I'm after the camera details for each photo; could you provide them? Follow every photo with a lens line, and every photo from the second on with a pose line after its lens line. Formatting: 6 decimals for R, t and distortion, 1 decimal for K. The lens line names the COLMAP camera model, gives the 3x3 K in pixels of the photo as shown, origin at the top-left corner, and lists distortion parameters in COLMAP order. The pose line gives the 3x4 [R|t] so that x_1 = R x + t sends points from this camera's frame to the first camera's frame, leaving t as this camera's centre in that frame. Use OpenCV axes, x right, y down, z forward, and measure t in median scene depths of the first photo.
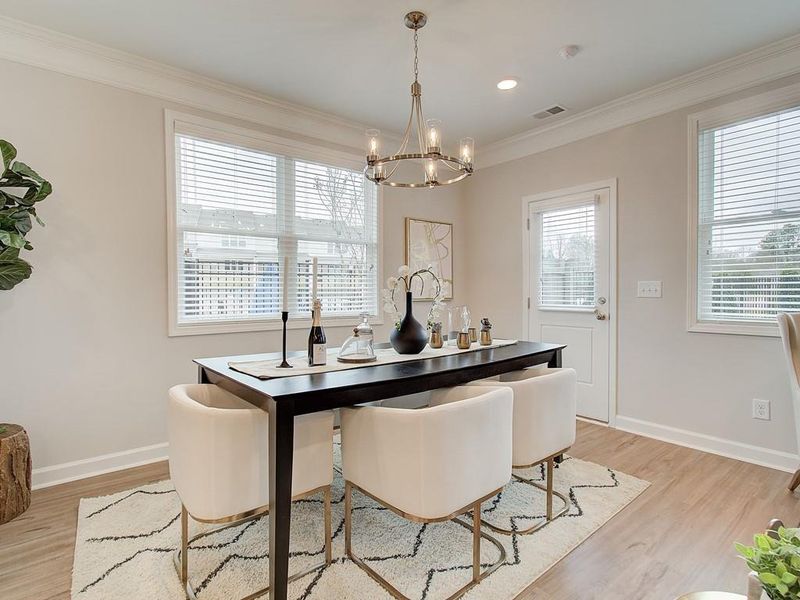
lens RADIAL K [[401.0, 0, 402.7], [0, 401.0, 300.2], [0, 0, 1]] dist [0.010452, 0.000107]
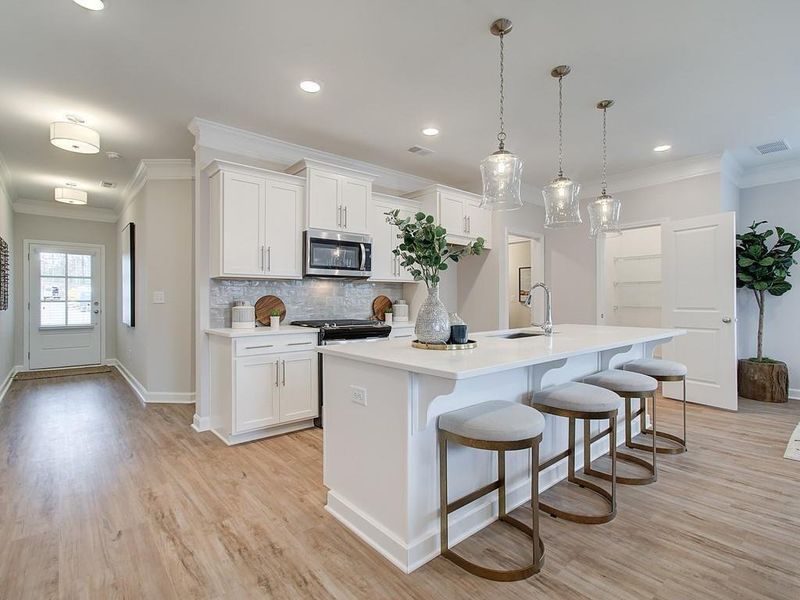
lens RADIAL K [[398.7, 0, 402.1], [0, 398.7, 297.0], [0, 0, 1]] dist [-0.000032, 0.000770]
pose [[0.029635, -0.002269, -0.999558, 0.914433], [-0.022703, 0.999738, -0.002942, 0.025316], [0.999303, 0.022780, 0.029576, -0.896476]]
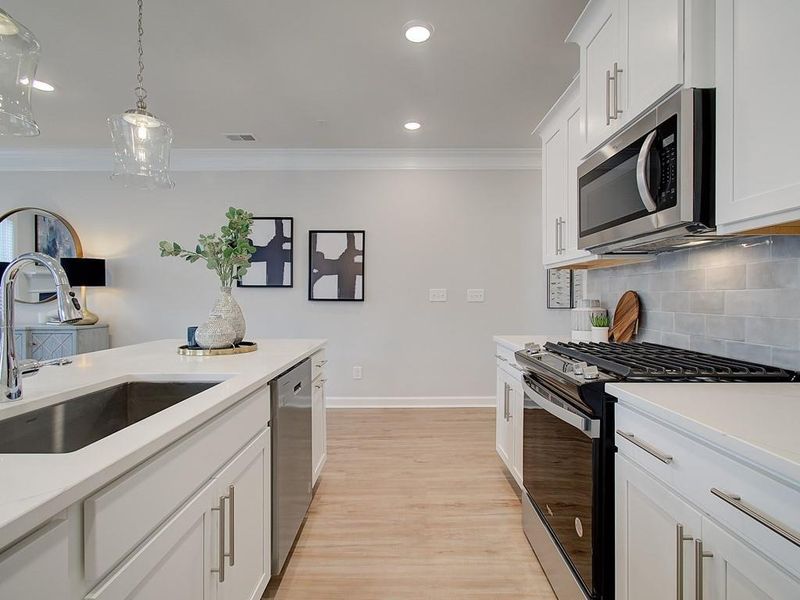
lens RADIAL K [[407.4, 0, 399.1], [0, 407.4, 297.2], [0, 0, 1]] dist [0.000240, 0.000973]
pose [[-0.768227, 0.003908, 0.640166, -0.878212], [0.020874, 0.999603, 0.018948, 0.013804], [-0.639837, 0.027919, -0.768003, -0.349725]]
